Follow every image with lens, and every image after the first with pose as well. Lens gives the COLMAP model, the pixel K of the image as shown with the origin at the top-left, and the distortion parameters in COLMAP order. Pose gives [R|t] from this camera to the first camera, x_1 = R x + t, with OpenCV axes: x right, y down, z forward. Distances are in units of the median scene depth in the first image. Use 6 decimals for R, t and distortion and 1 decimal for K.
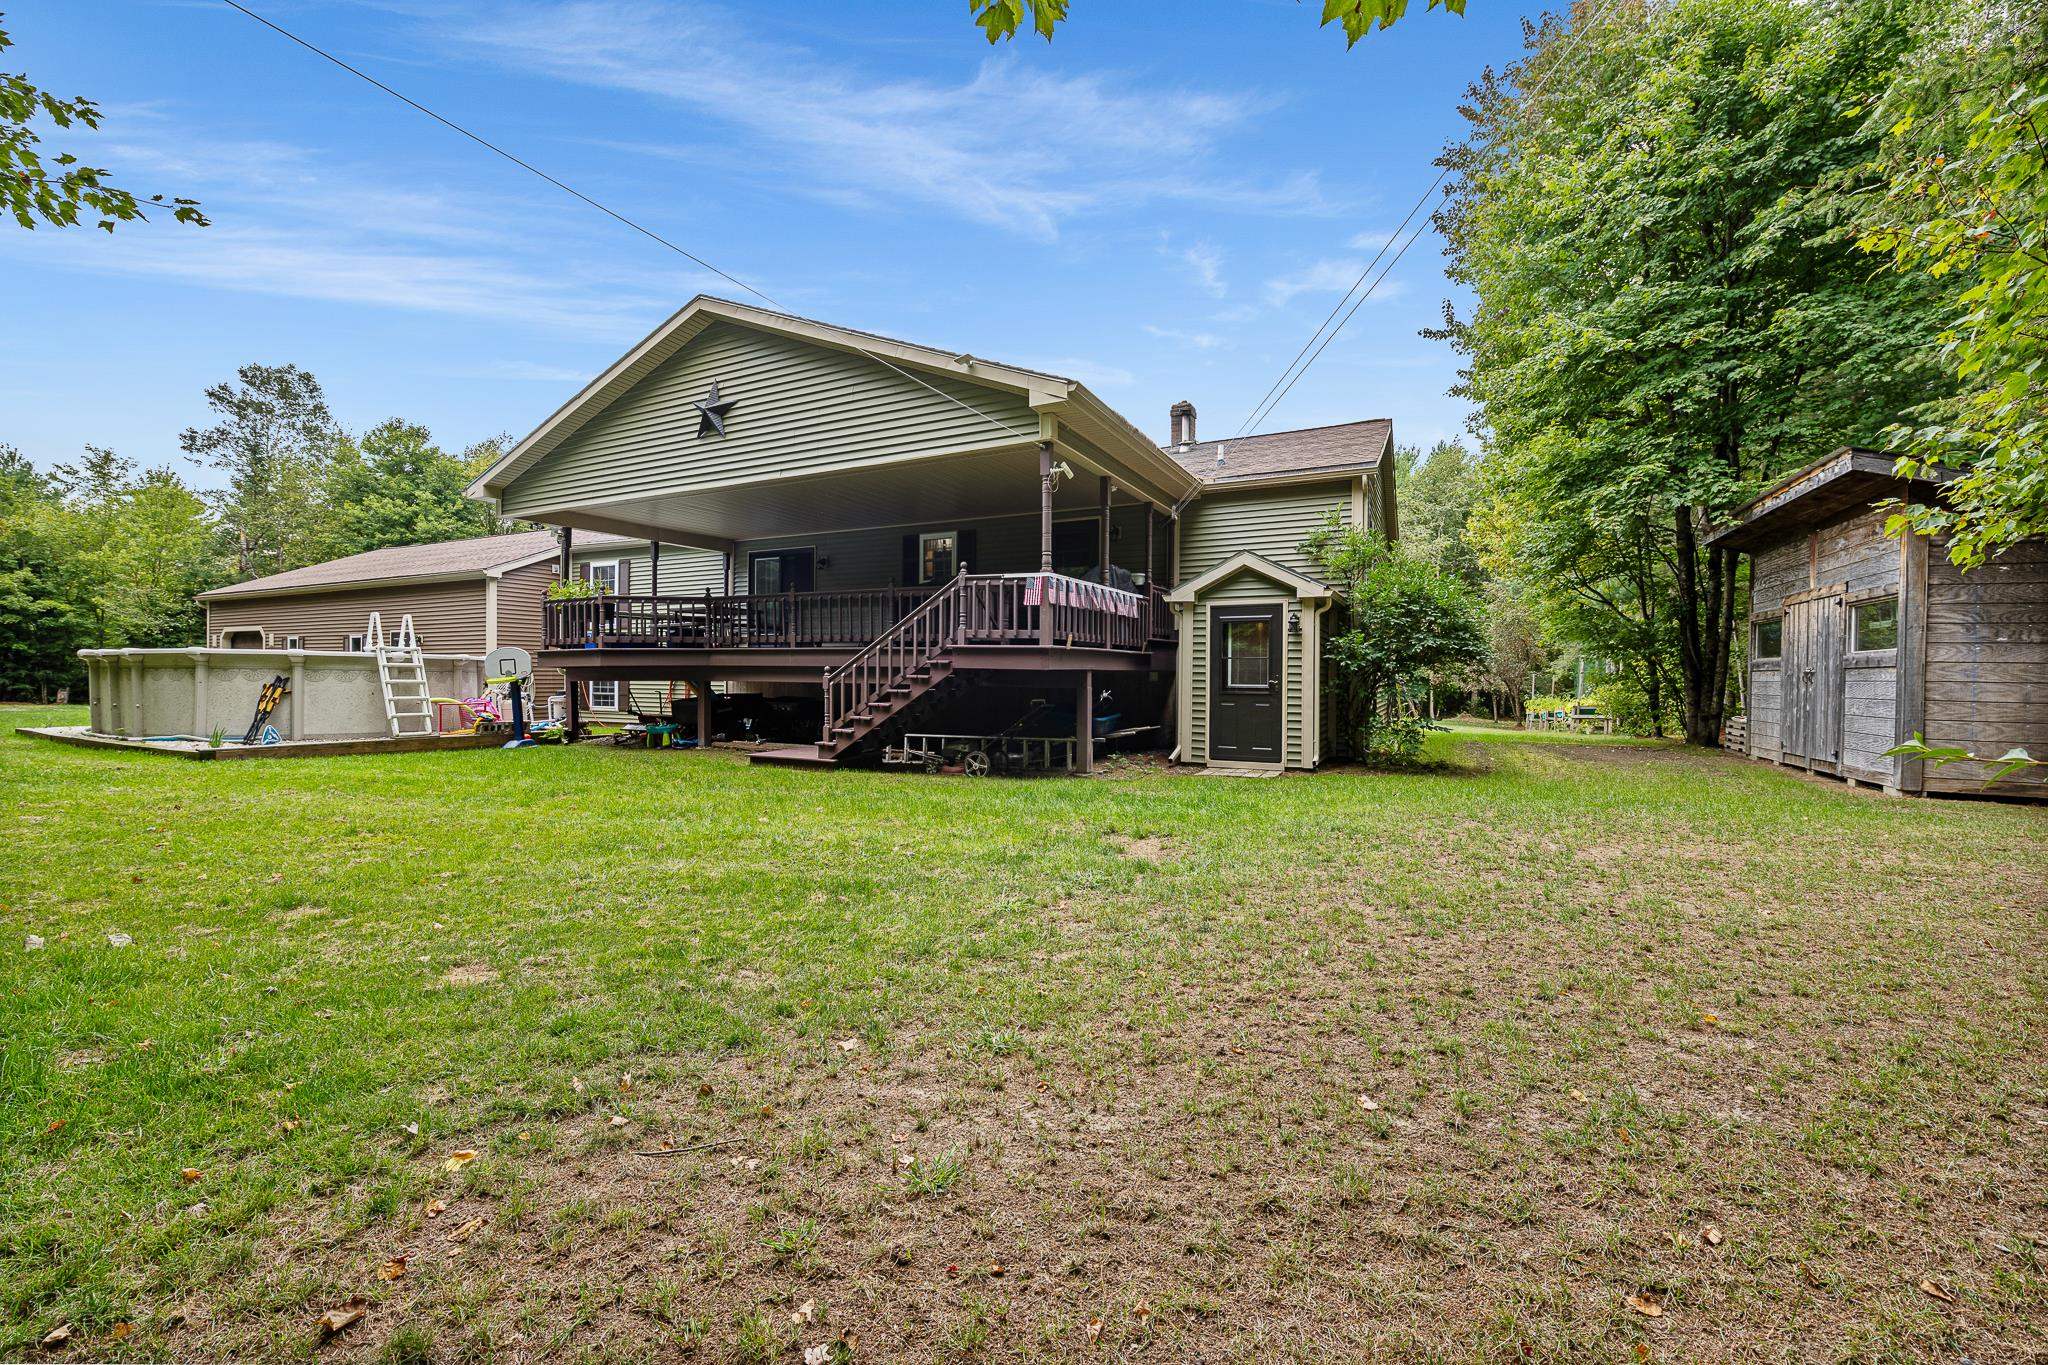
lens RADIAL K [[821.8, 0, 1013.6], [0, 821.8, 681.4], [0, 0, 1]] dist [-0.006735, 0.000225]
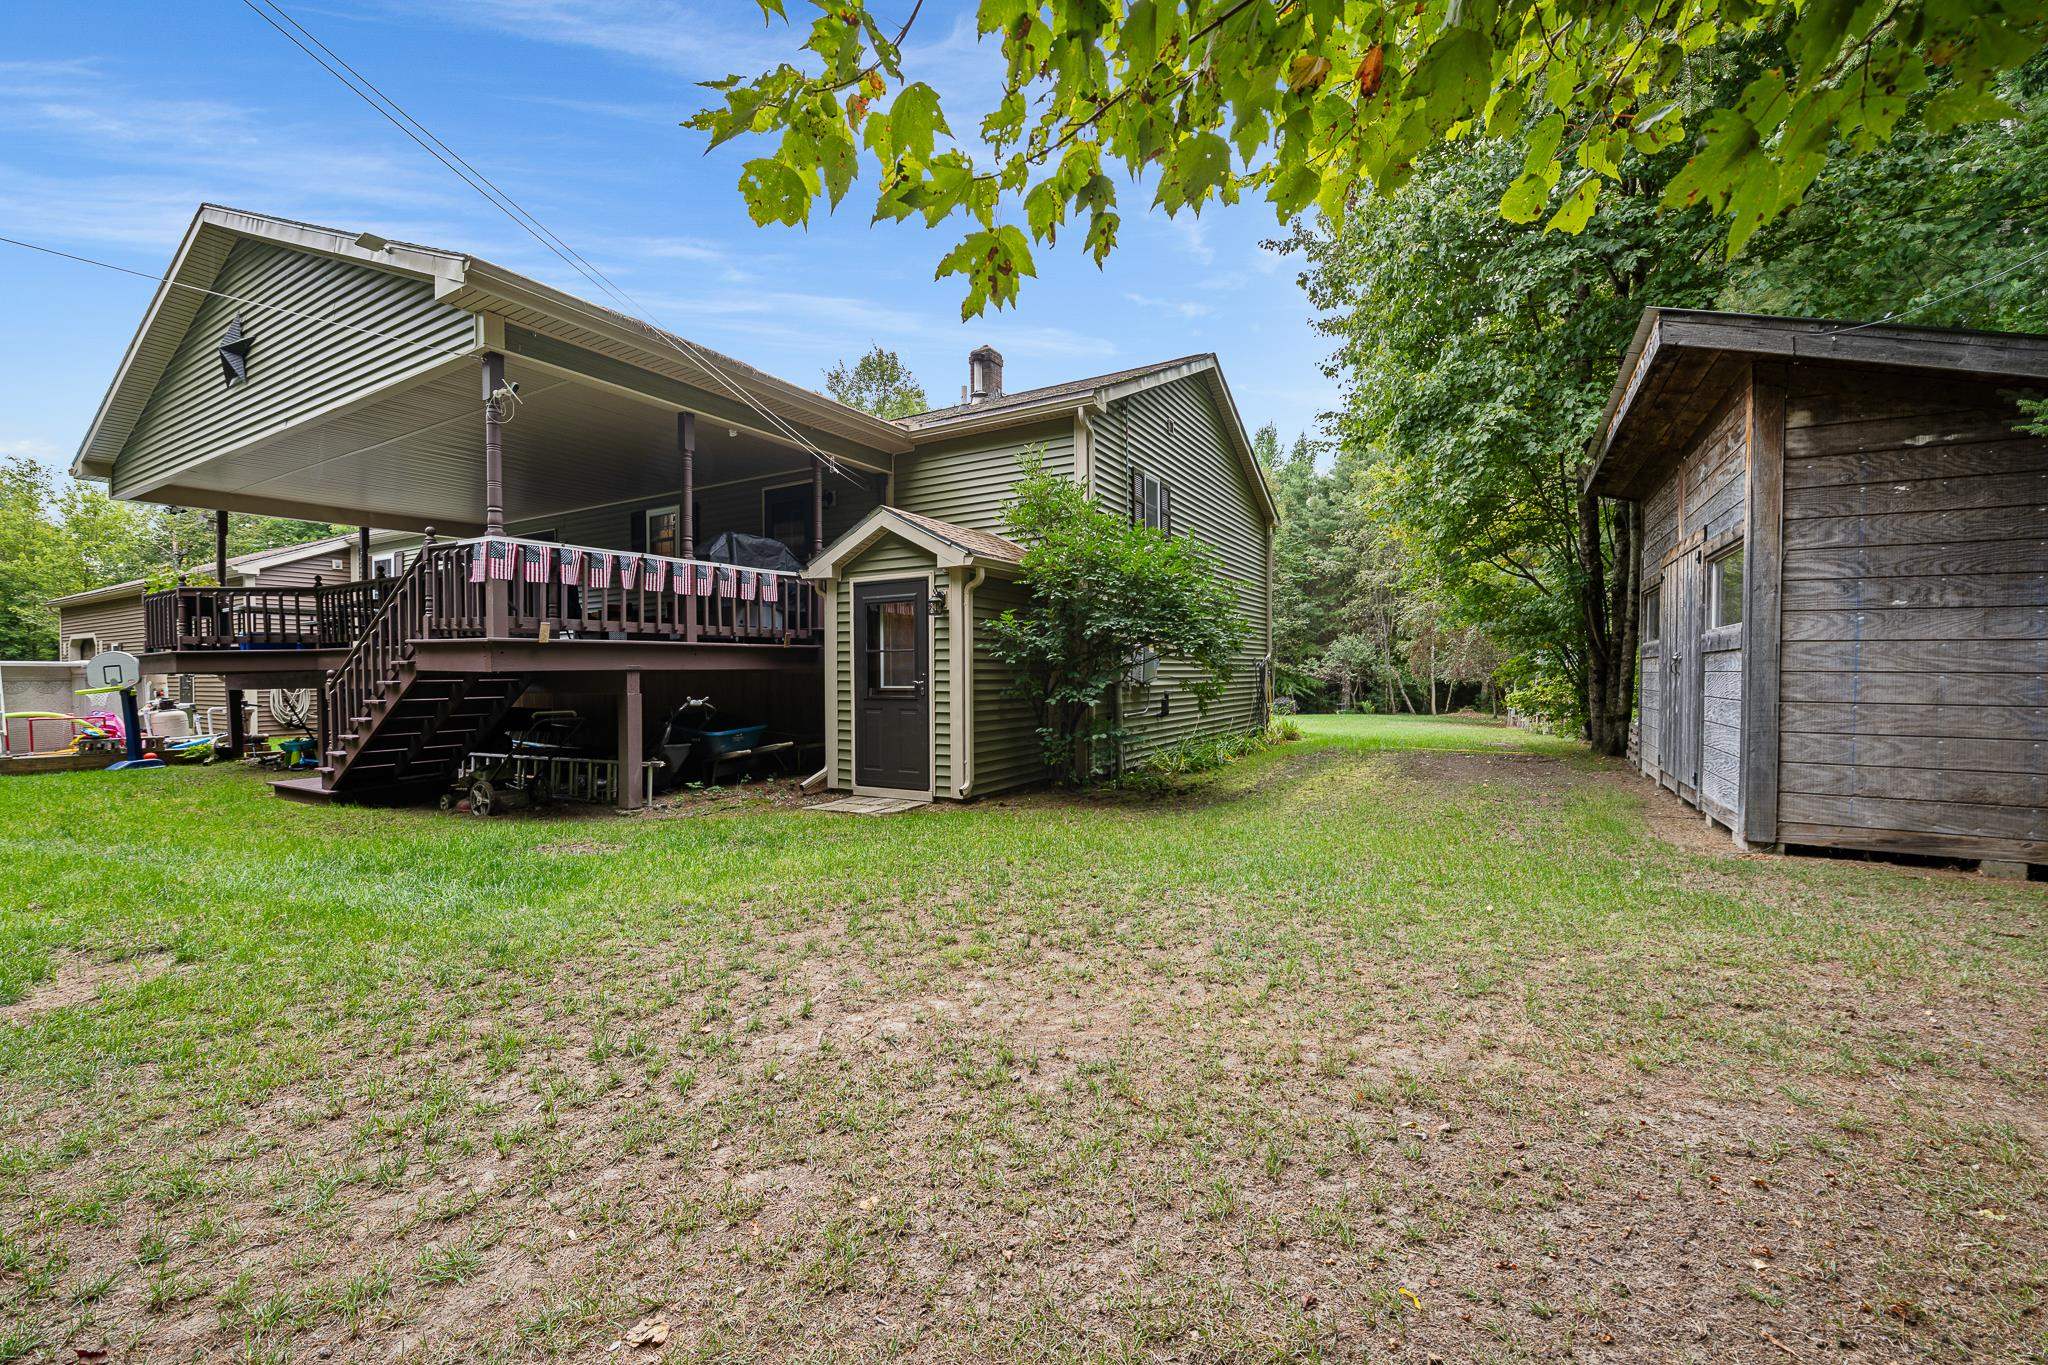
lens RADIAL K [[821.8, 0, 1013.6], [0, 821.8, 681.4], [0, 0, 1]] dist [-0.006735, 0.000225]
pose [[0.998124, -0.012623, -0.059903, 0.453435], [0.012854, 0.999911, 0.003479, -0.001809], [0.059854, -0.004243, 0.998198, 0.265003]]
